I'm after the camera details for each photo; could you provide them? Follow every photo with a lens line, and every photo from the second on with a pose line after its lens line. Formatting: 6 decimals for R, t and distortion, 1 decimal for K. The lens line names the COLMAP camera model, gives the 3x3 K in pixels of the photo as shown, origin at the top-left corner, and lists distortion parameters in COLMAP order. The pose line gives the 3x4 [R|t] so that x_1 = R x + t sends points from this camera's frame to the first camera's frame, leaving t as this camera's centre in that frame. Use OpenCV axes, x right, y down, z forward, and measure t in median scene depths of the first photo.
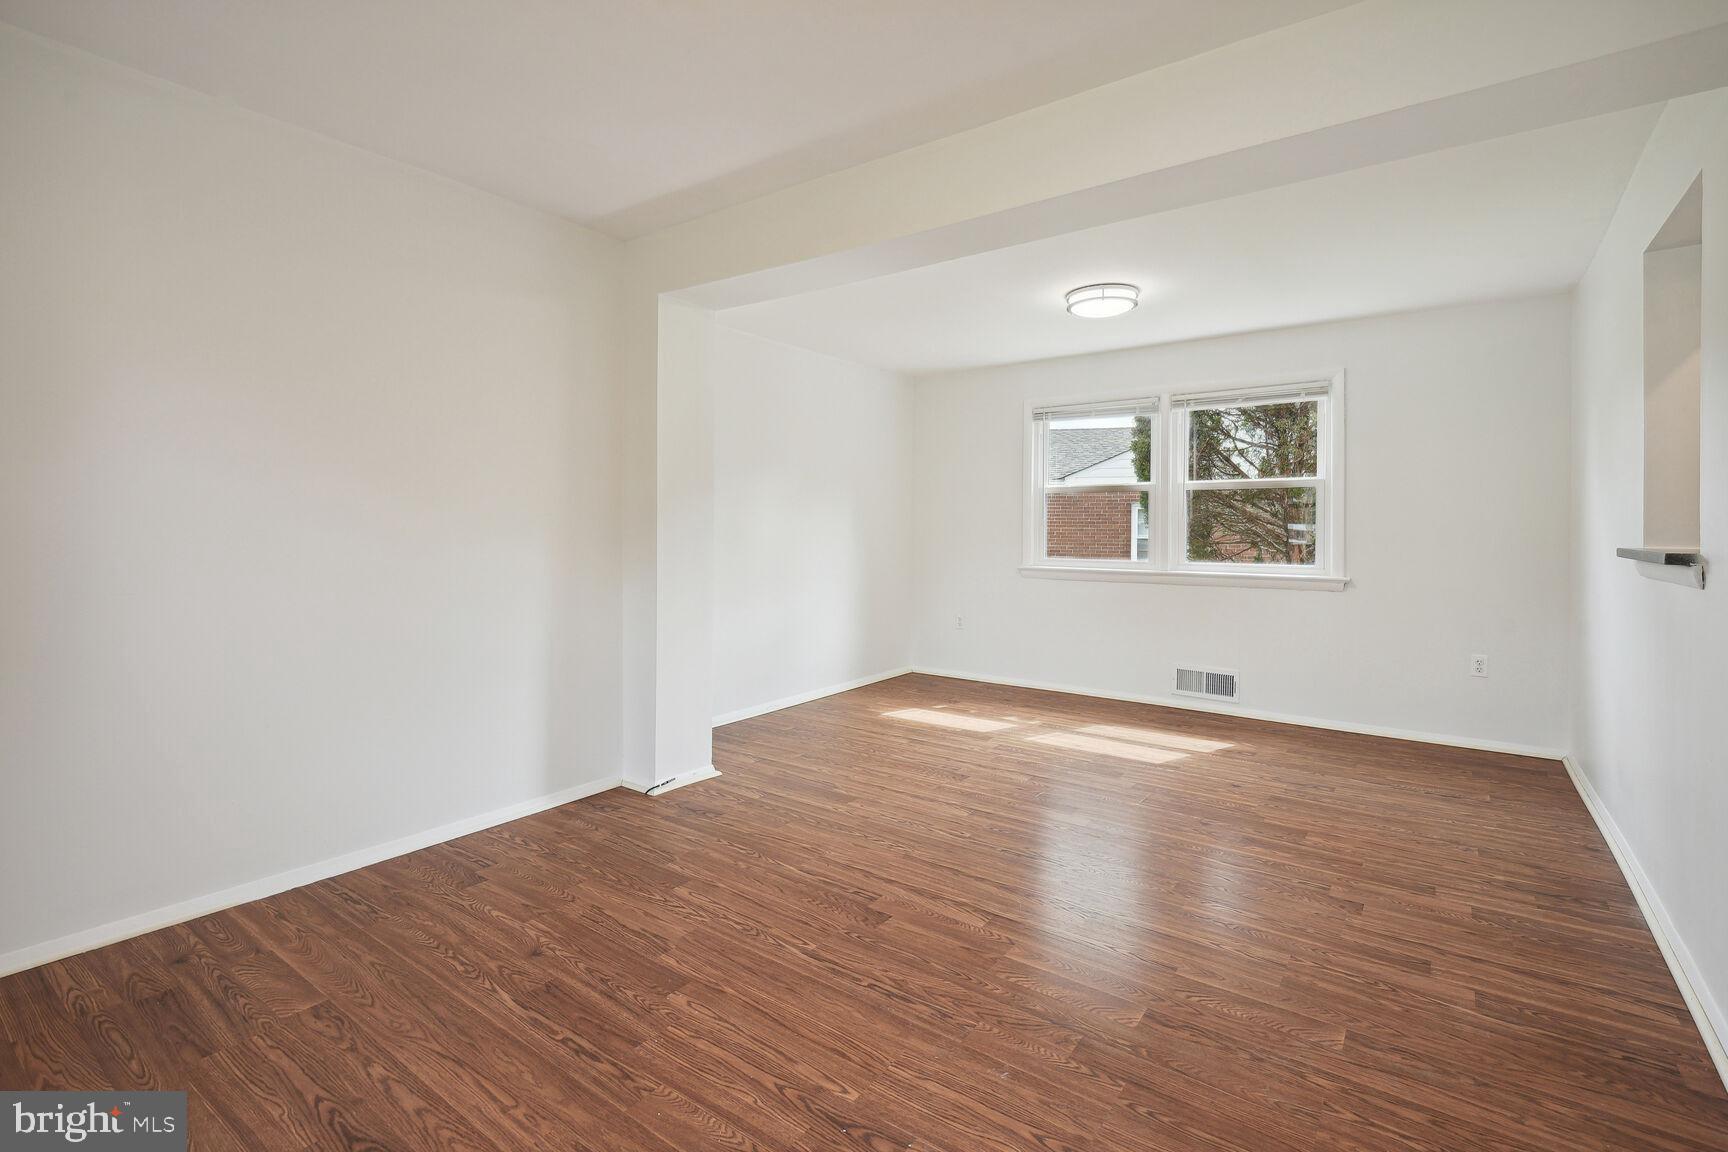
lens RADIAL K [[790.4, 0, 886.3], [0, 790.4, 540.3], [0, 0, 1]] dist [0.015704, -0.000832]
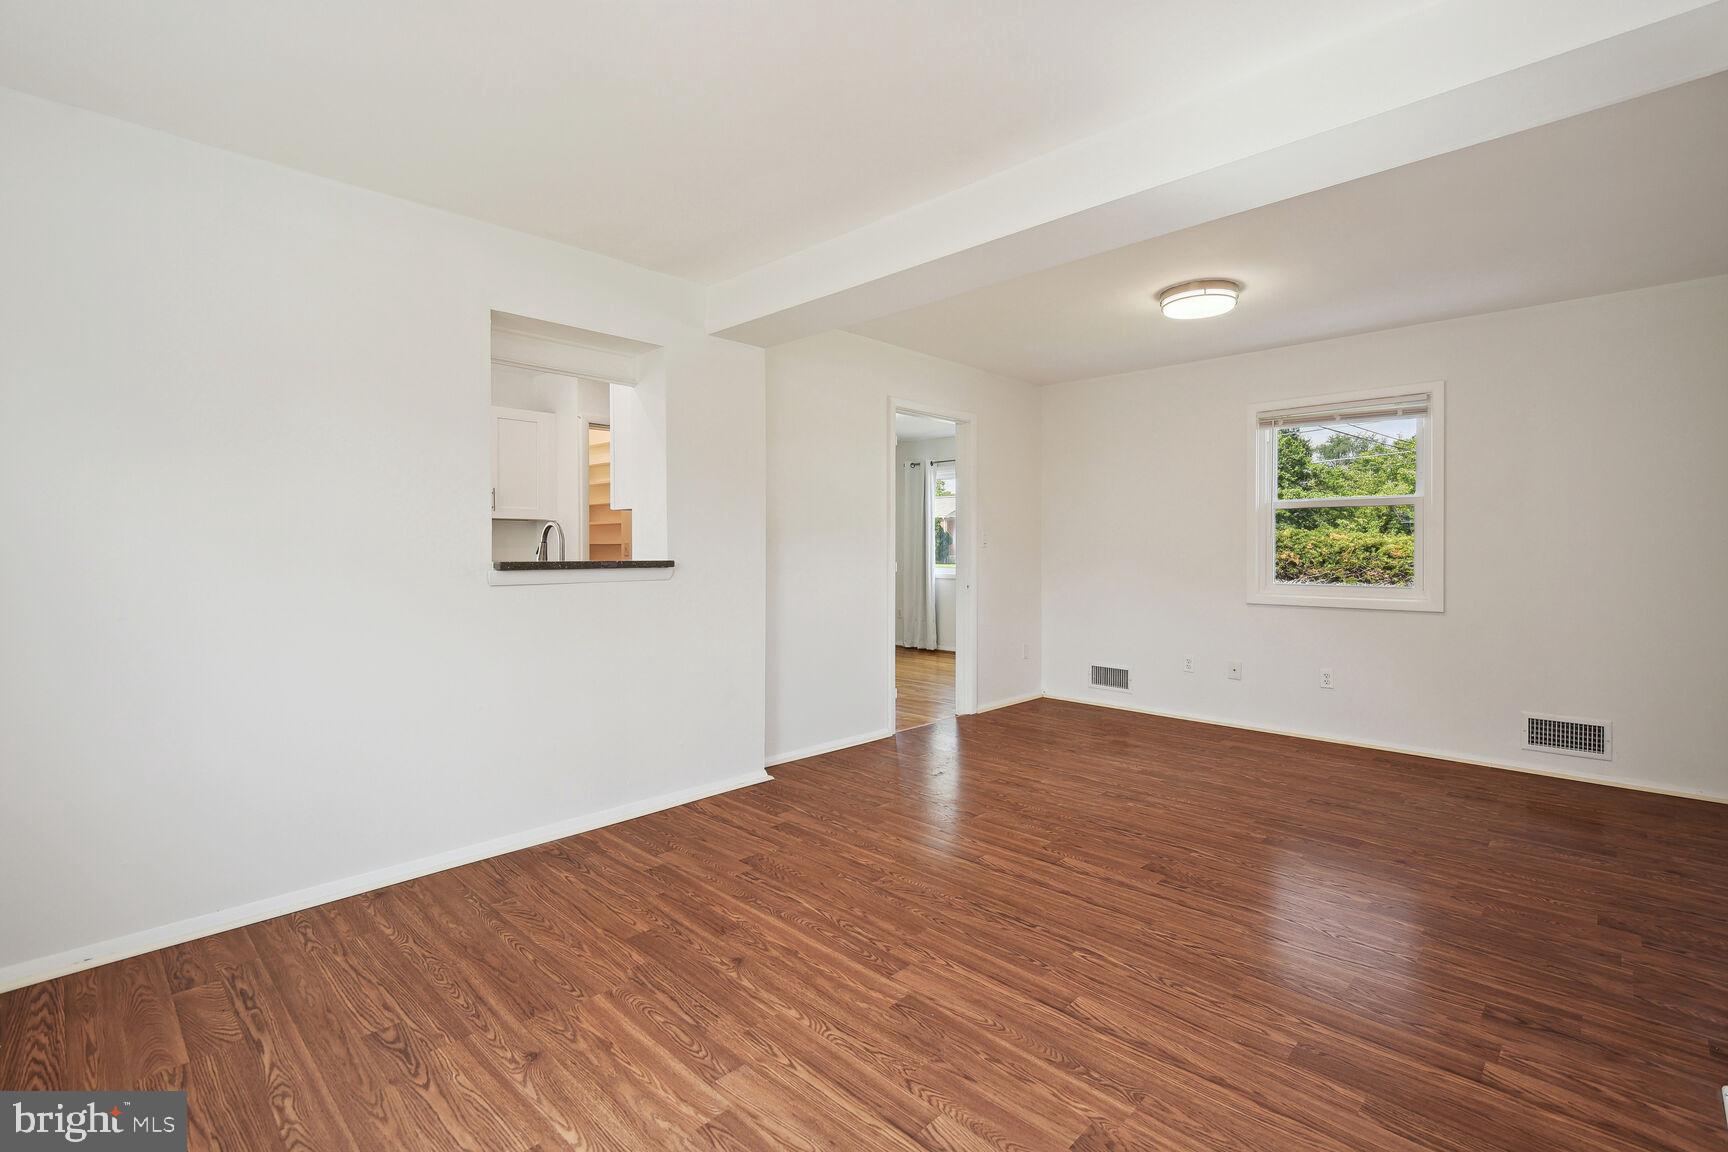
lens RADIAL K [[790.4, 0, 886.3], [0, 790.4, 540.3], [0, 0, 1]] dist [0.015704, -0.000832]
pose [[-0.990720, -0.006355, 0.135769, 0.227649], [-0.005595, 0.999966, 0.005977, -0.033804], [-0.135802, 0.005162, -0.990723, 2.209716]]
